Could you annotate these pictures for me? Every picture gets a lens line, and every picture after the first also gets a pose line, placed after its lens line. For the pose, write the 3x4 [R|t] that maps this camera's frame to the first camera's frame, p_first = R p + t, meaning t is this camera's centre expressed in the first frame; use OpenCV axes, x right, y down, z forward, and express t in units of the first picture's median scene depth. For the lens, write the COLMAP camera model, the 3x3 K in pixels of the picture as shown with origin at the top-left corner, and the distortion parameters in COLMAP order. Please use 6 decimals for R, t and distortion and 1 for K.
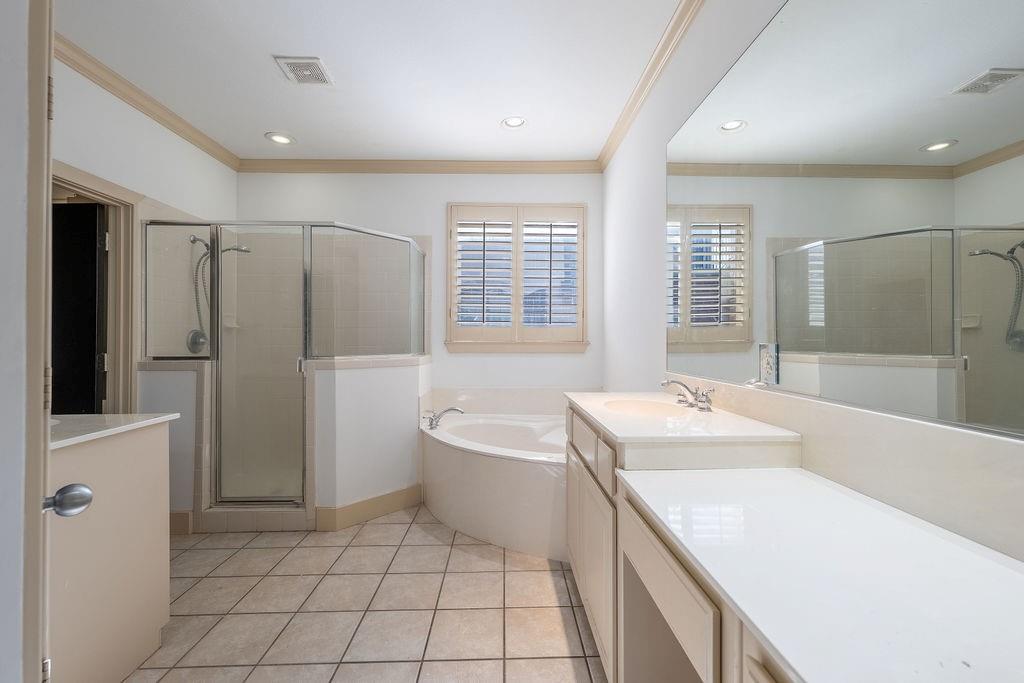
lens RADIAL K [[420.7, 0, 512.0], [0, 420.7, 341.5], [0, 0, 1]] dist [0.001072, 0.000172]
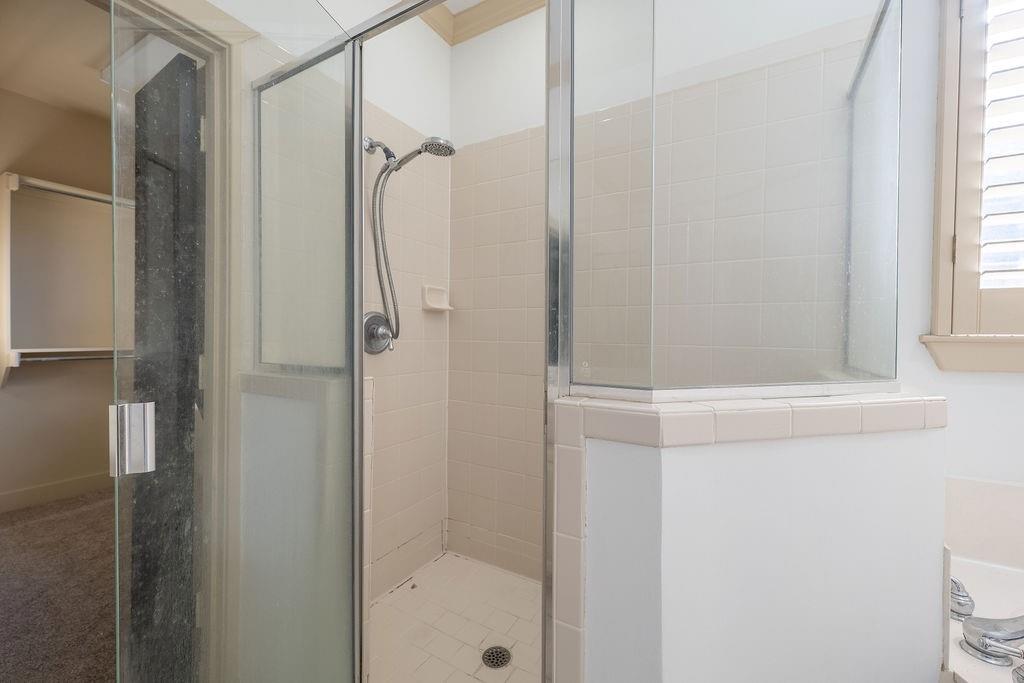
lens RADIAL K [[420.7, 0, 512.0], [0, 420.7, 341.5], [0, 0, 1]] dist [0.001072, 0.000172]
pose [[0.849122, 0.012775, -0.528042, -0.363068], [-0.006462, 0.999884, 0.013799, 0.003231], [0.528157, -0.008304, 0.849106, 0.744316]]
